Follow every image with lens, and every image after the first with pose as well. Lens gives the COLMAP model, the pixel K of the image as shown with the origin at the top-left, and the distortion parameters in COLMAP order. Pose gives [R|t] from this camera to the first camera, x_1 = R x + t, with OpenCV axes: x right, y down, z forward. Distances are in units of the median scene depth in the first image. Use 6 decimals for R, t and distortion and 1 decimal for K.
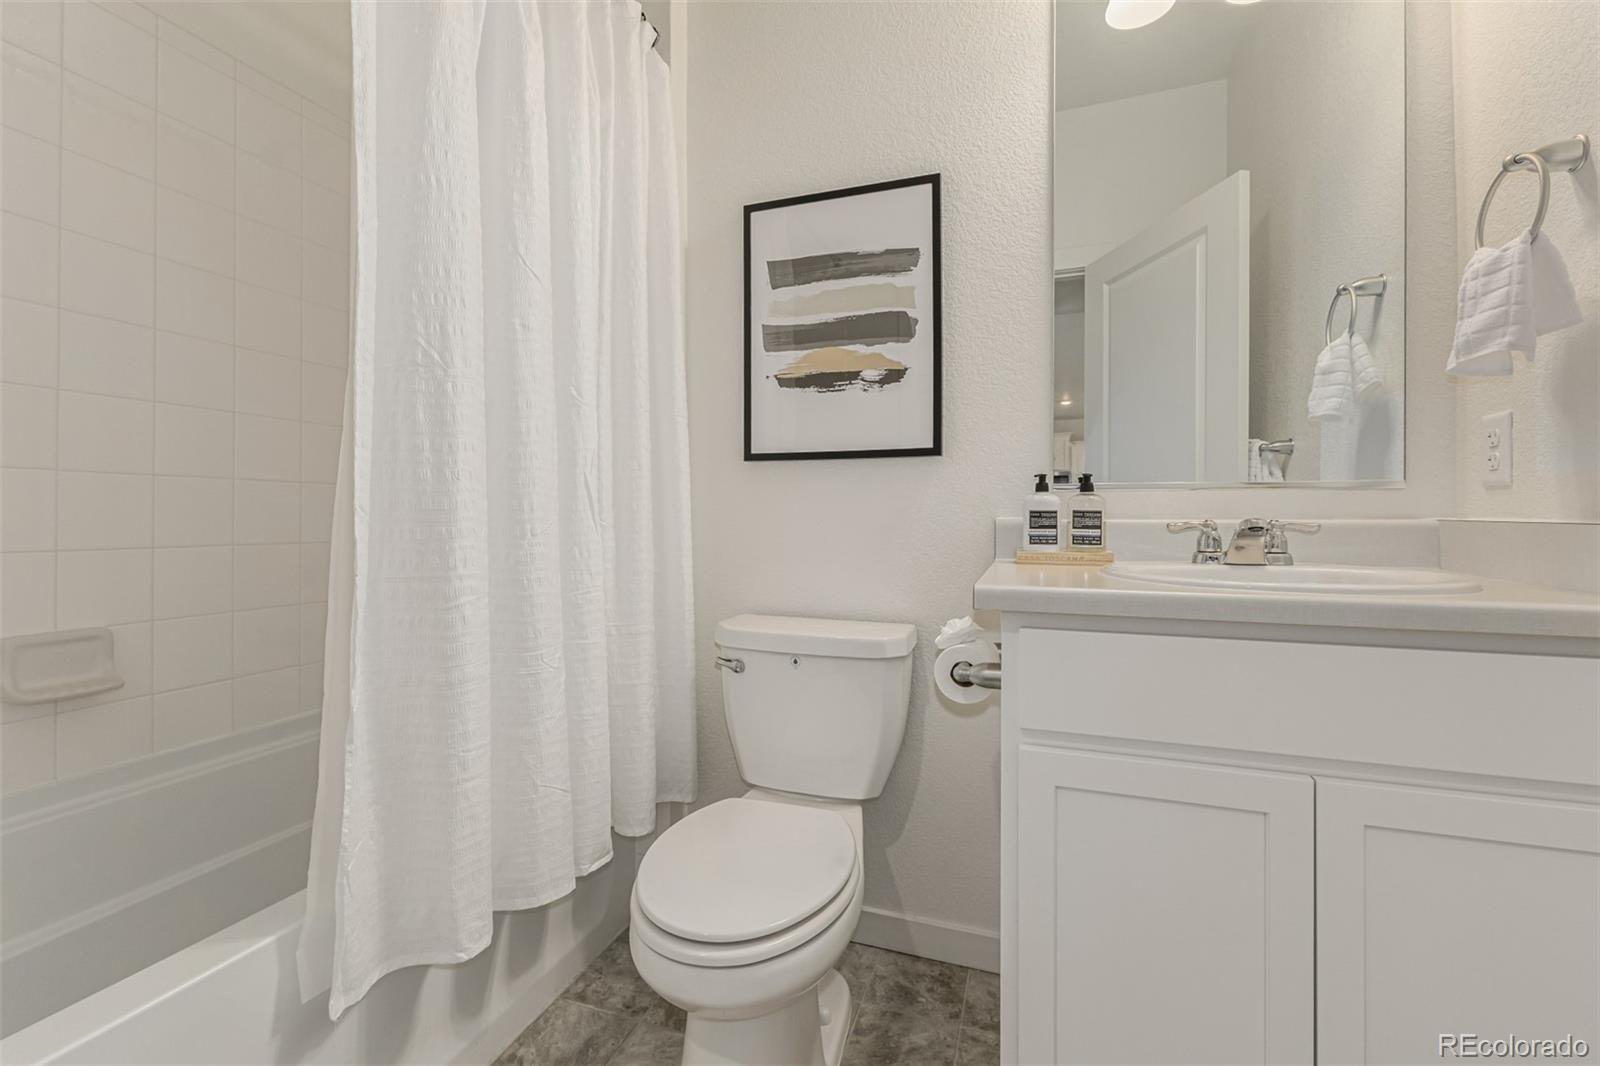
lens RADIAL K [[687.2, 0, 797.2], [0, 687.2, 522.7], [0, 0, 1]] dist [0.004294, -0.001223]
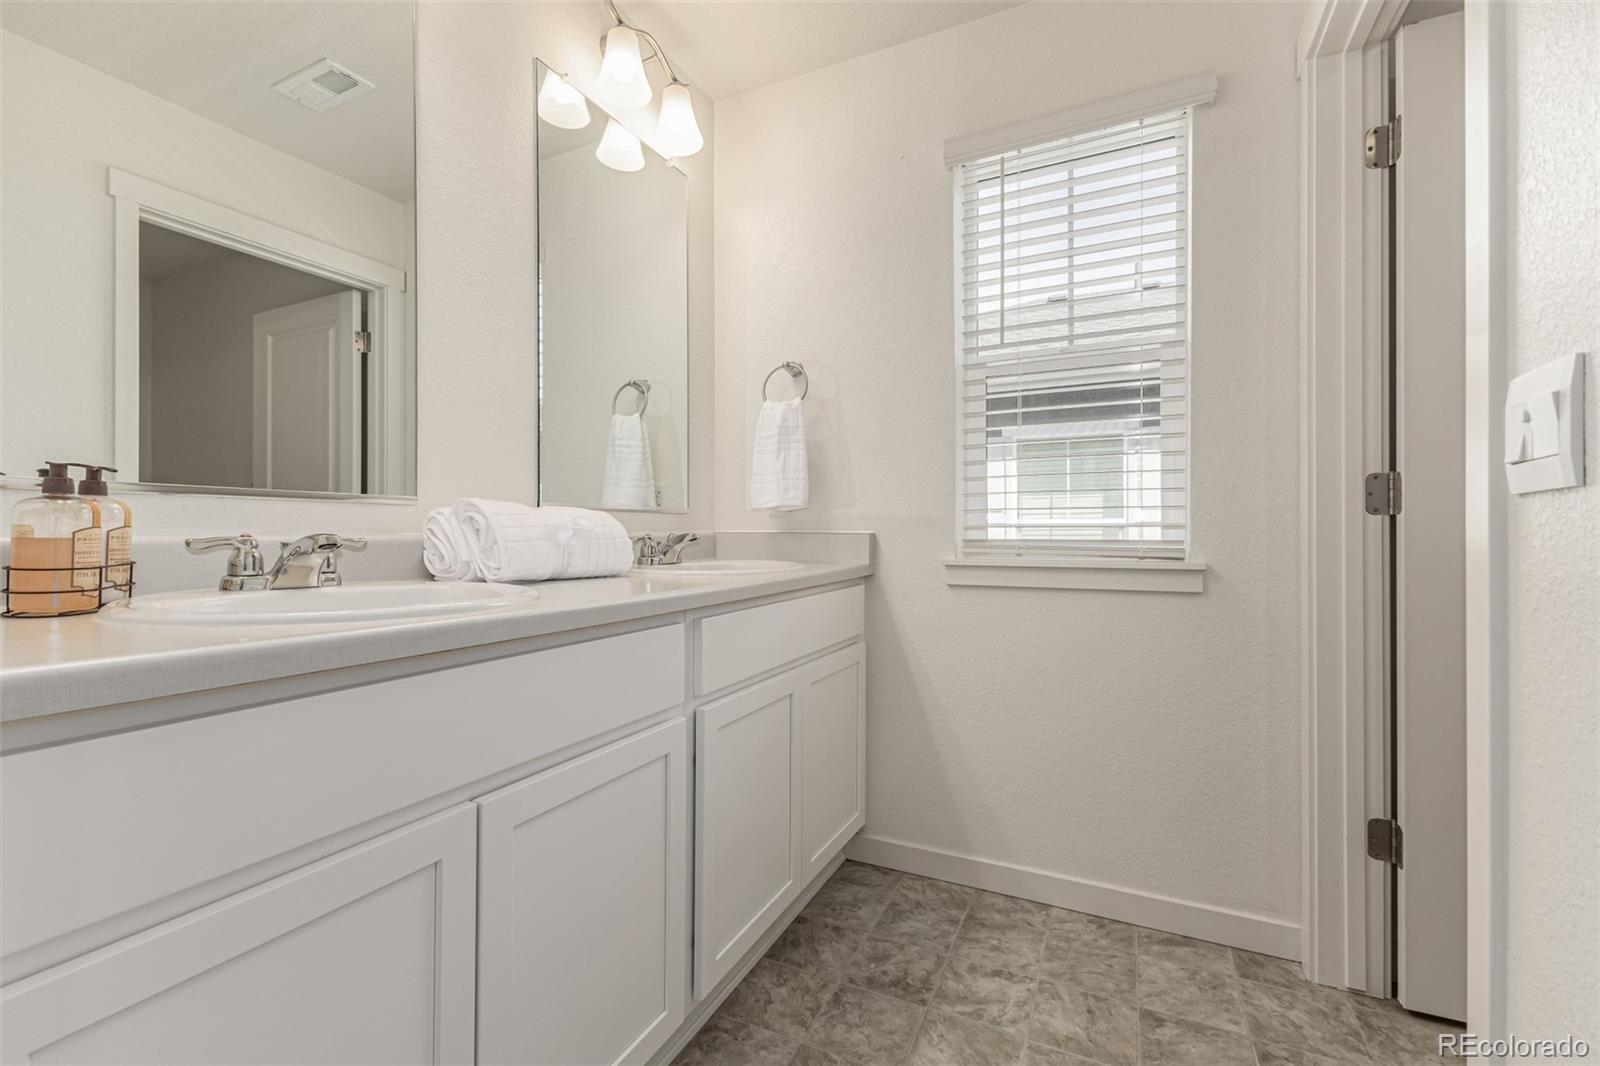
lens RADIAL K [[687.2, 0, 789.6], [0, 687.2, 522.0], [0, 0, 1]] dist [0.004294, -0.001223]
pose [[0.144261, 0.005274, 0.989526, -0.103919], [0.002408, 0.999981, -0.005681, -0.014094], [-0.989537, 0.003202, 0.144245, 0.273107]]
